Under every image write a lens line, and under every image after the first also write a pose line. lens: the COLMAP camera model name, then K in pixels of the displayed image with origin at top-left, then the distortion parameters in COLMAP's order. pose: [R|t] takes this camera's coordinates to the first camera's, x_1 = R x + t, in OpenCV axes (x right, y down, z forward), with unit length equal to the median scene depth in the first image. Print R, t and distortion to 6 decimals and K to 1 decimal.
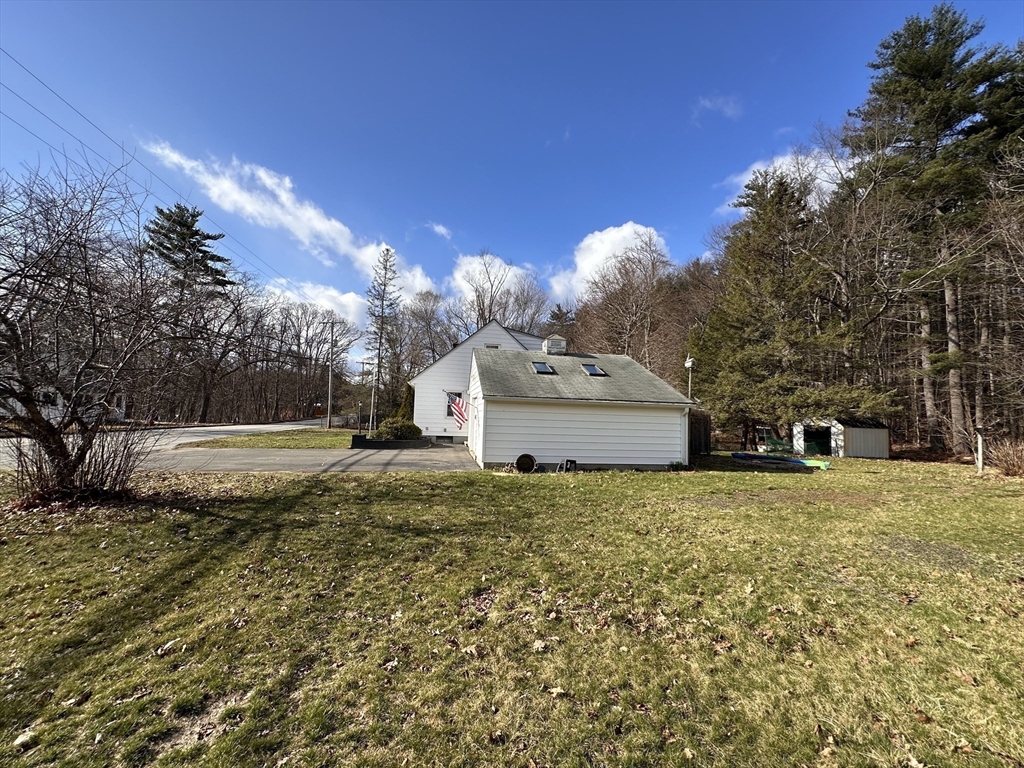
lens RADIAL K [[414.3, 0, 529.5], [0, 414.3, 383.0], [0, 0, 1]] dist [-0.000016, 0.000334]
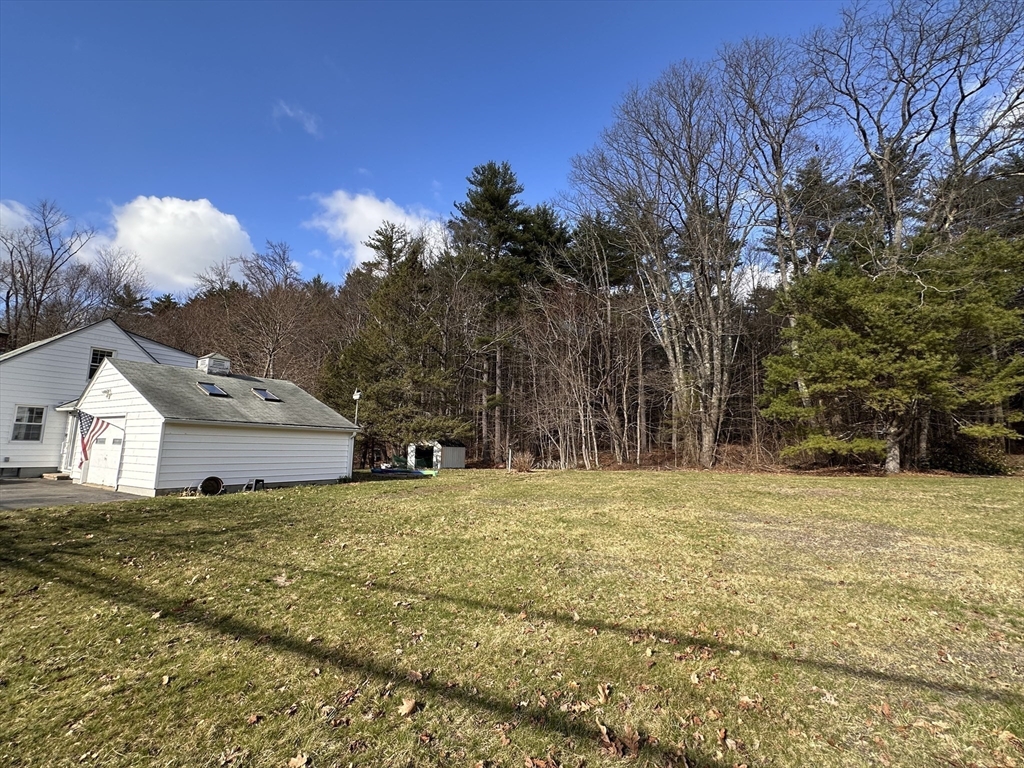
lens RADIAL K [[465.4, 0, 512.0], [0, 465.4, 384.0], [0, 0, 1]] dist [-0.000093, 0.000189]
pose [[0.665458, 0.083708, 0.741727, -0.235426], [-0.056591, 0.996490, -0.061686, -0.016421], [-0.744287, -0.000926, 0.667859, -0.191142]]
